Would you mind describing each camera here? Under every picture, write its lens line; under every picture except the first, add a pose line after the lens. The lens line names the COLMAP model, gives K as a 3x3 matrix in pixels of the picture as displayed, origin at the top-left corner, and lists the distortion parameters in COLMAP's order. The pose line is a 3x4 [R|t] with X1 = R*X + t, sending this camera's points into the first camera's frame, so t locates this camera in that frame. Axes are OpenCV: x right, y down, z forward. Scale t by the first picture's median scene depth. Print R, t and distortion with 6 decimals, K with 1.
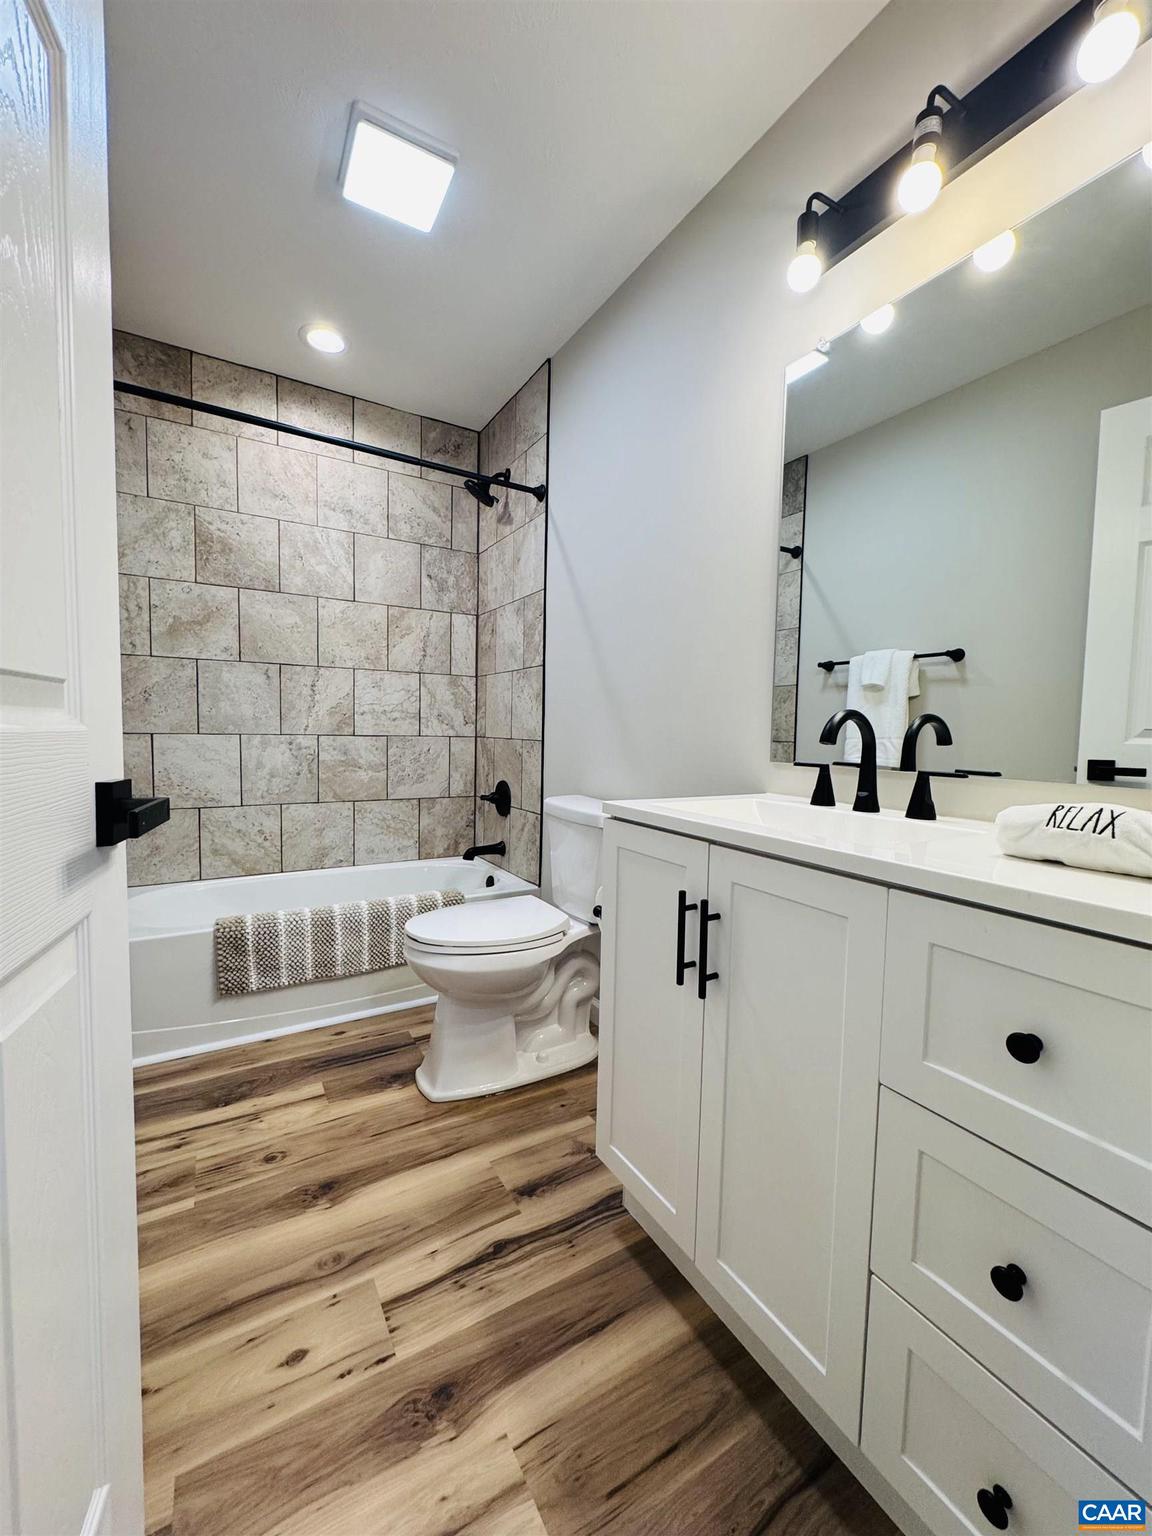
lens RADIAL K [[611.1, 0, 575.1], [0, 611.1, 767.5], [0, 0, 1]] dist [-0.001977, 0.000757]
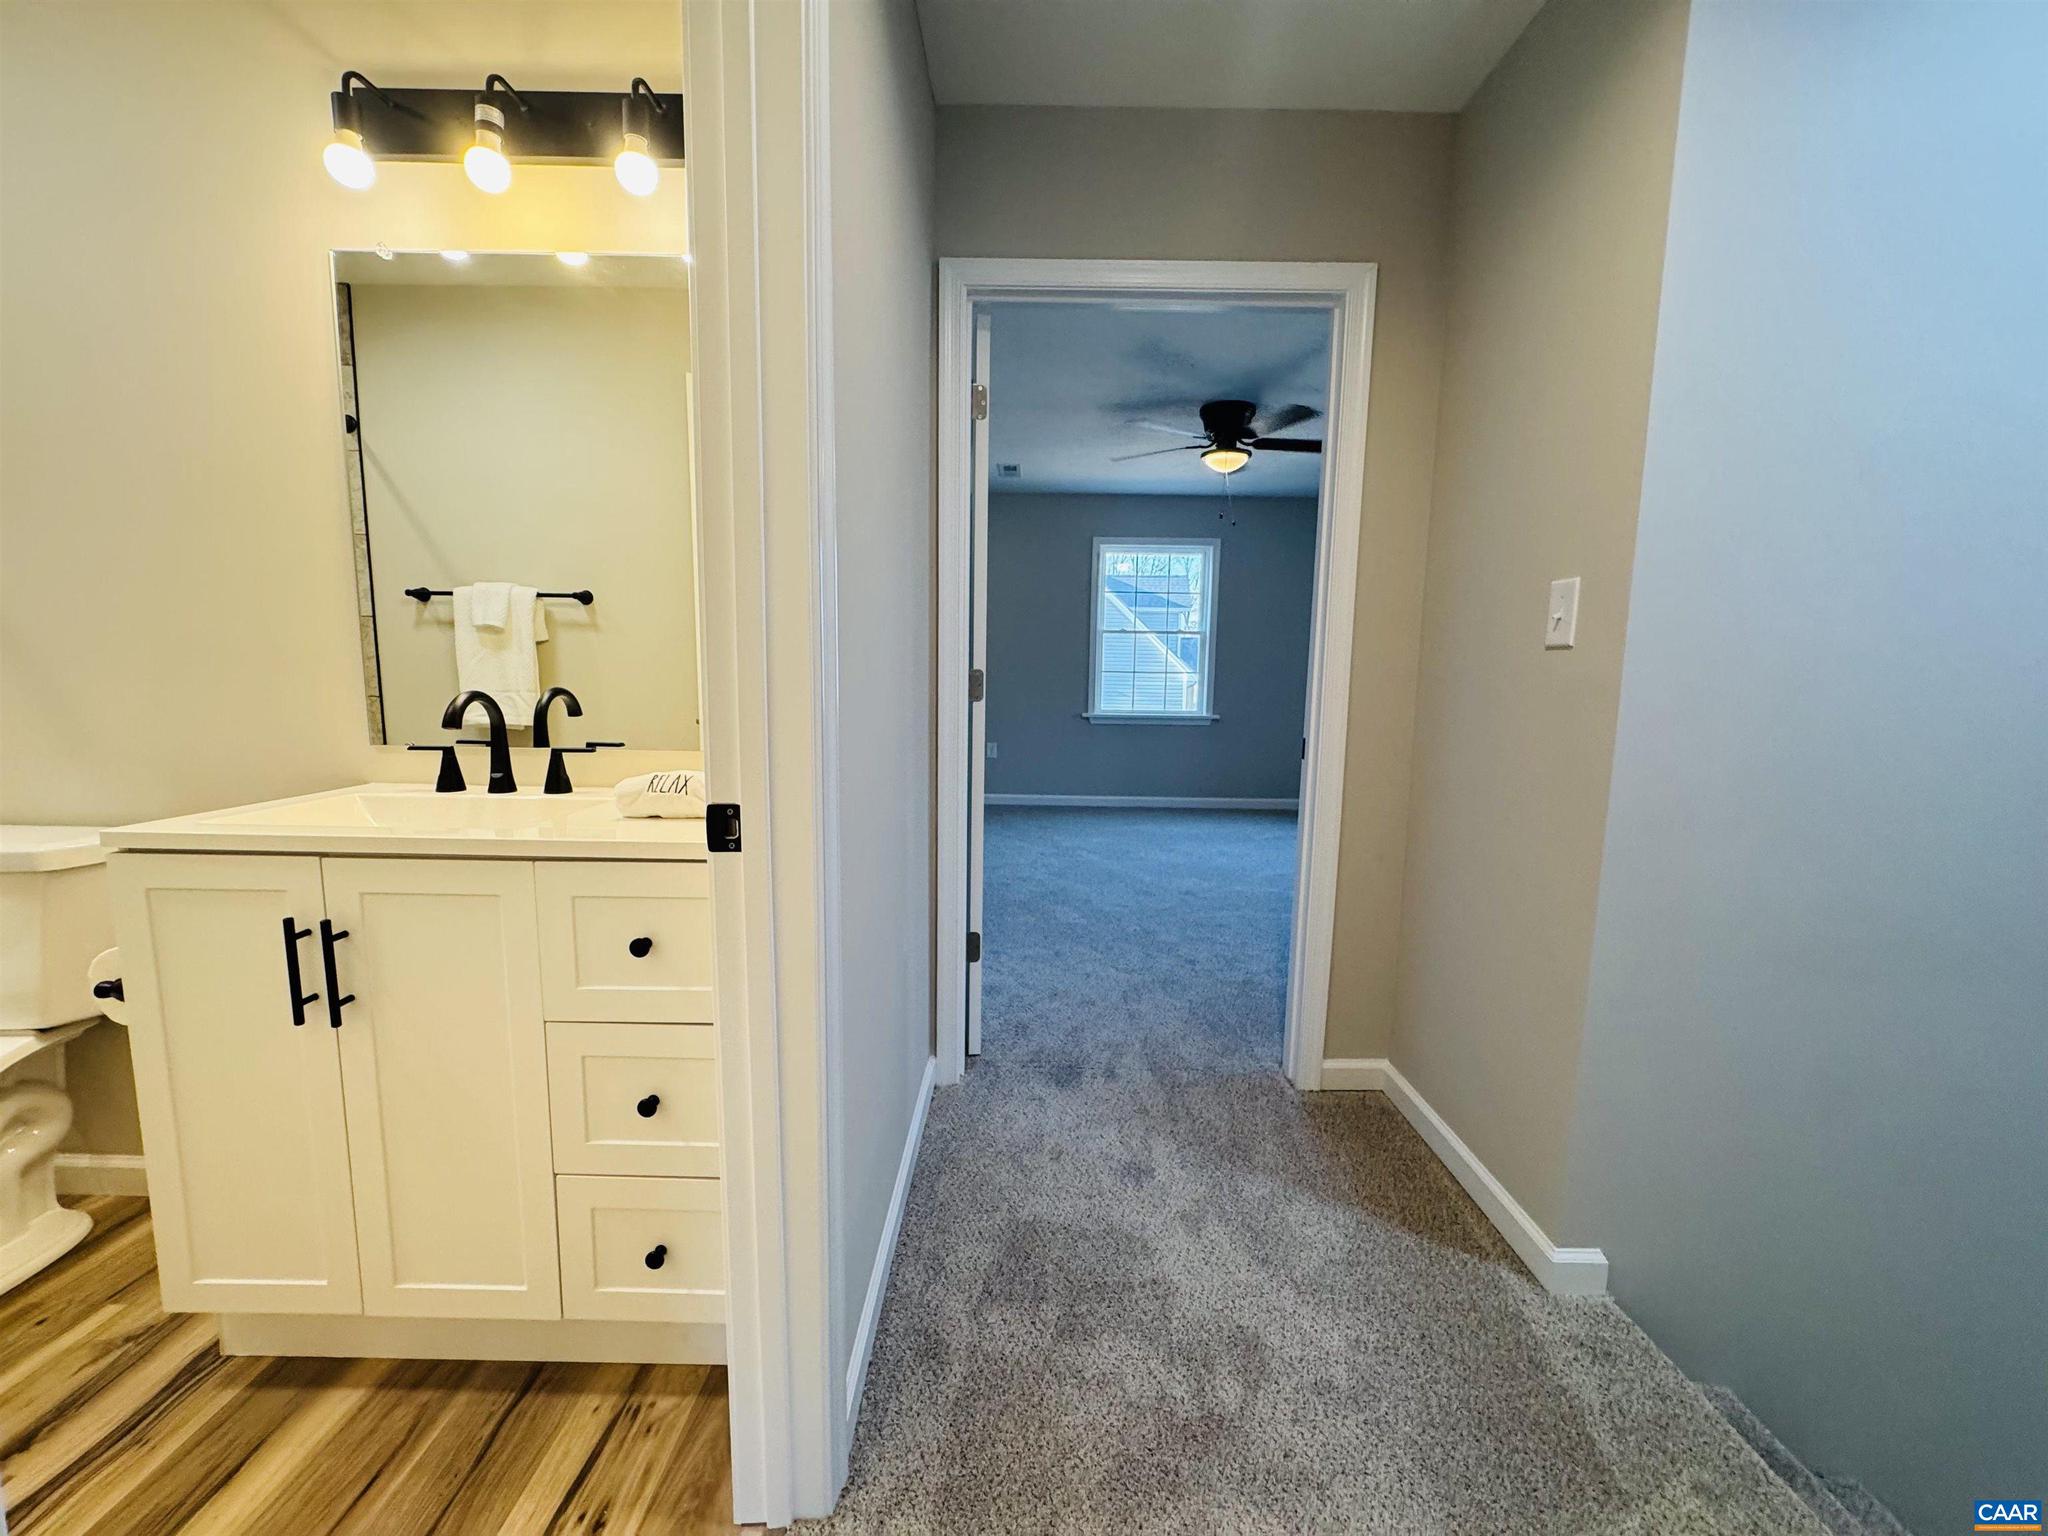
lens RADIAL K [[815.3, 0, 1023.0], [0, 815.3, 769.3], [0, 0, 1]] dist [-0.001527, 0.000232]
pose [[0.517290, -0.118516, 0.847564, -0.111501], [0.048397, 0.992831, 0.109291, -0.038011], [-0.854440, -0.015516, 0.519318, -0.223072]]
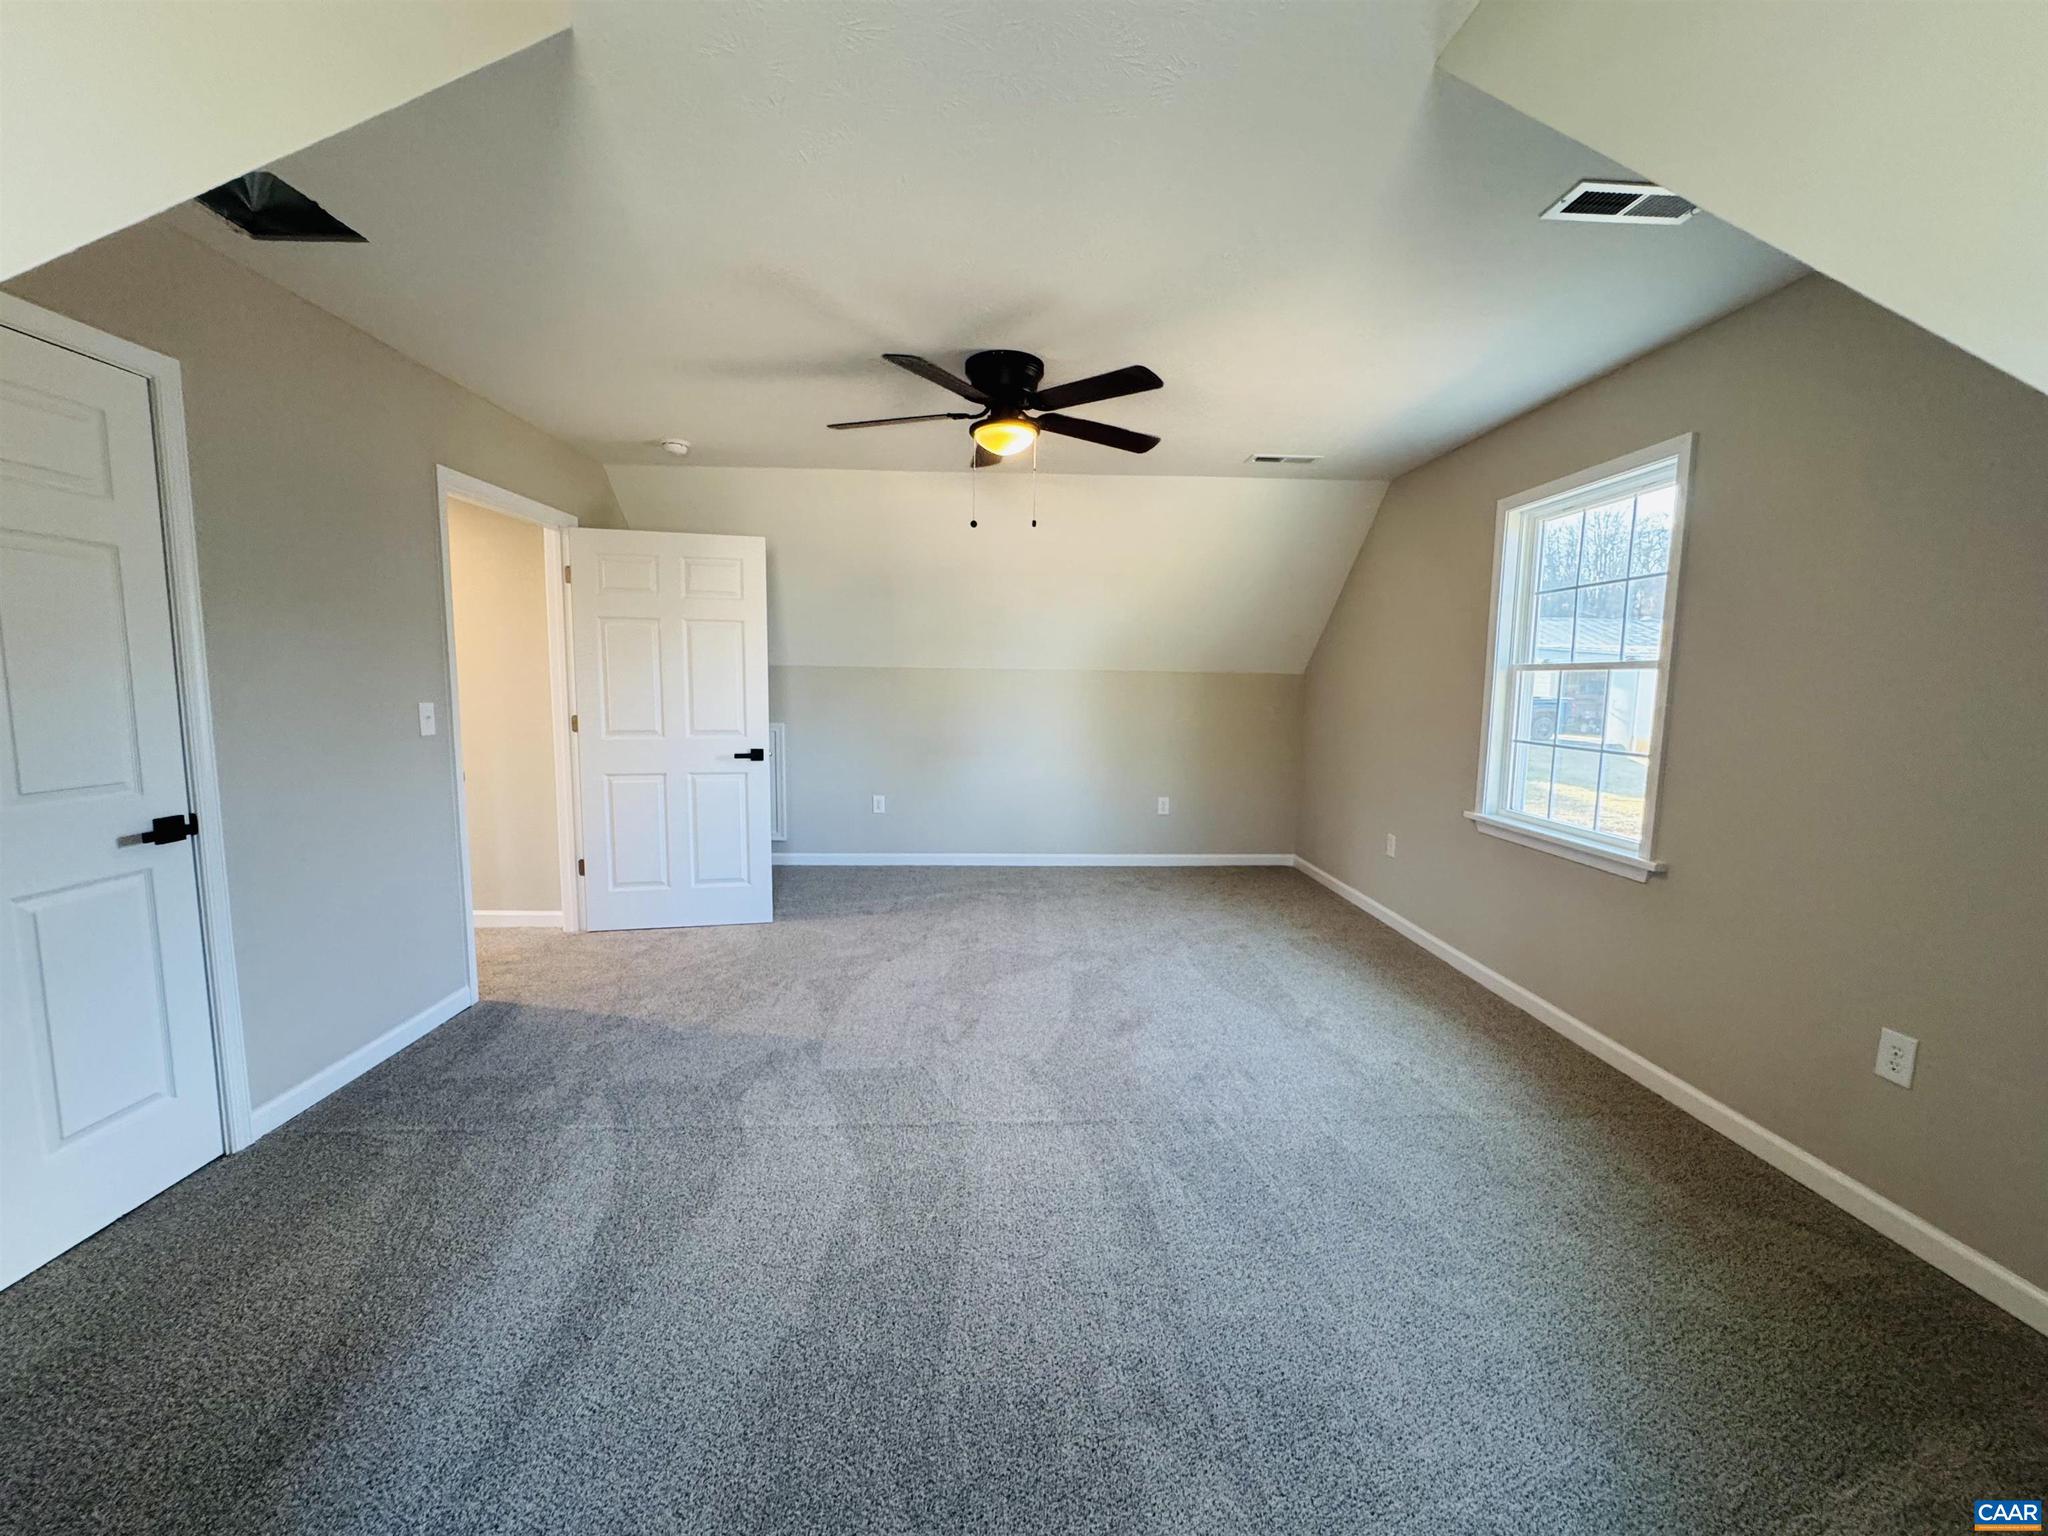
lens RADIAL K [[815.3, 0, 1023.0], [0, 815.3, 769.3], [0, 0, 1]] dist [-0.001527, 0.000232]
pose [[0.879139, 0.045489, -0.474390, 2.639428], [-0.027672, 0.998627, 0.044476, -0.041454], [0.475762, -0.025973, 0.879191, -0.830334]]
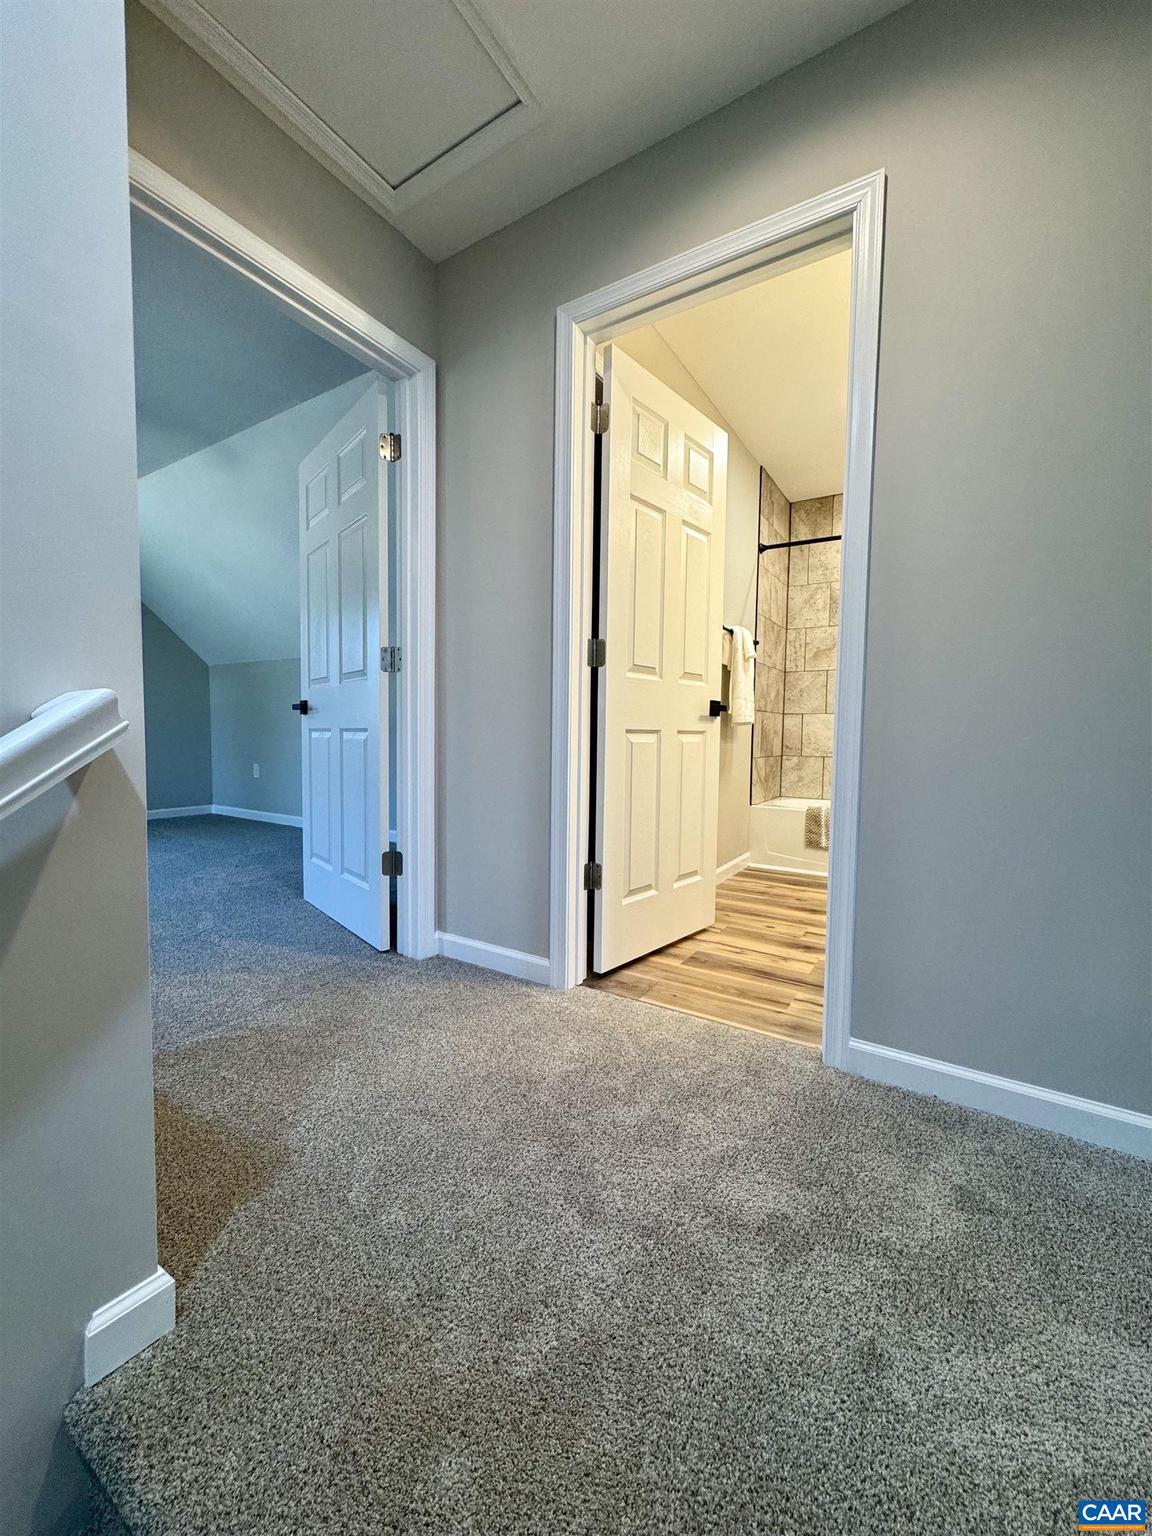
lens RADIAL K [[611.1, 0, 575.1], [0, 611.1, 767.5], [0, 0, 1]] dist [-0.001977, 0.000757]
pose [[0.449281, 0.038687, -0.892552, 0.722485], [-0.060379, 0.998093, 0.012868, 0.138512], [0.891348, 0.048110, 0.450760, -0.474712]]
